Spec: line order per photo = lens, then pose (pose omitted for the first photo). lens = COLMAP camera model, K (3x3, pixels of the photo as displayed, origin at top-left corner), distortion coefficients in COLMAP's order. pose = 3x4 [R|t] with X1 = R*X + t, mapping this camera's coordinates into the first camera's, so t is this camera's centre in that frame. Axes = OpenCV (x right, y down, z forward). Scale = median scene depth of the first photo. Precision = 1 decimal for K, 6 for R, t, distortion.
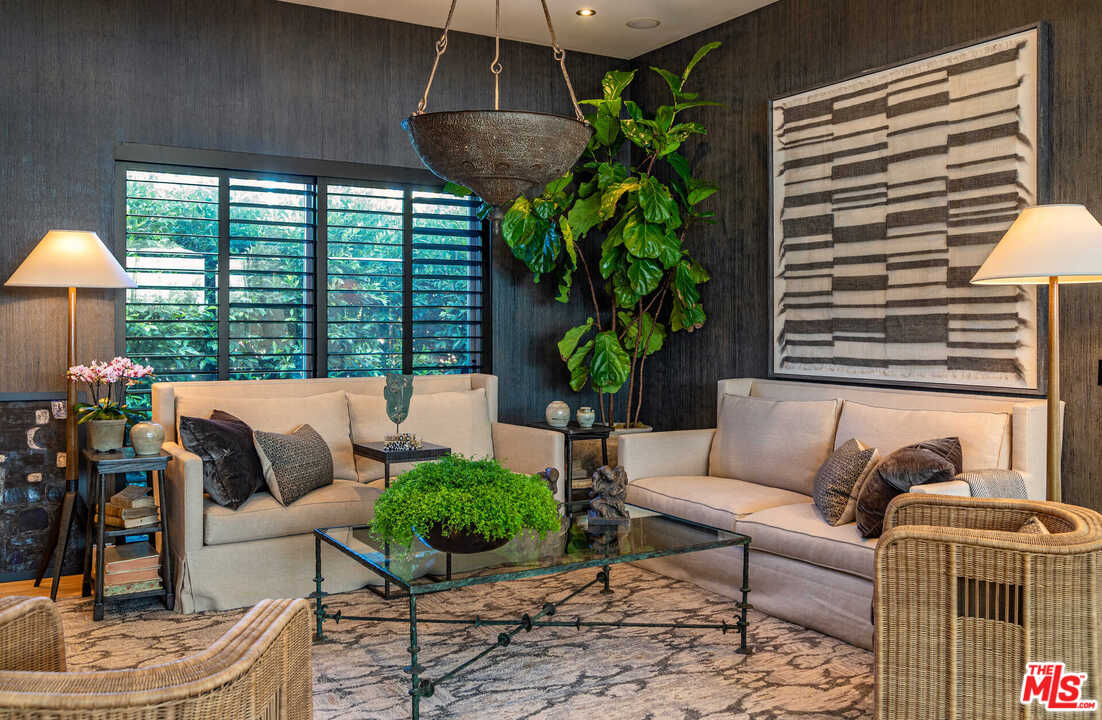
lens RADIAL K [[990.0, 0, 550.9], [0, 990.0, 353.4], [0, 0, 1]] dist [-0.006106, -0.001339]
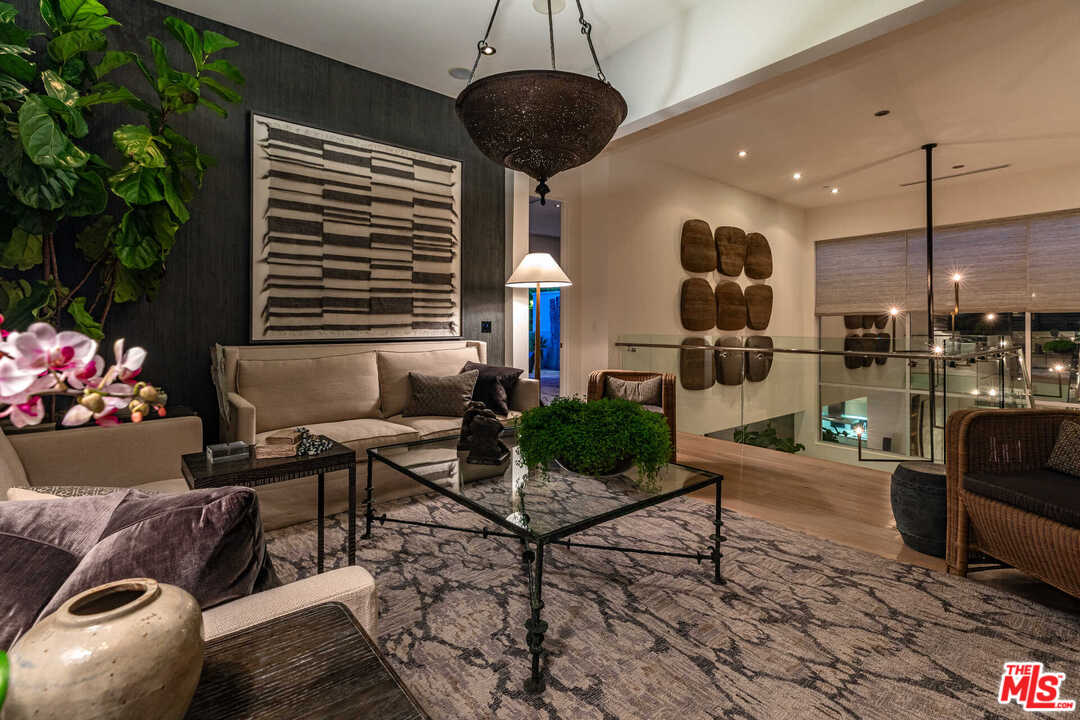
lens RADIAL K [[504.9, 0, 534.9], [0, 504.9, 335.2], [0, 0, 1]] dist [0.004249, 0.000186]
pose [[-0.146663, -0.018741, 0.989009, -0.500629], [0.034318, 0.999122, 0.024022, 0.012414], [-0.988591, 0.037464, -0.145891, 0.862990]]
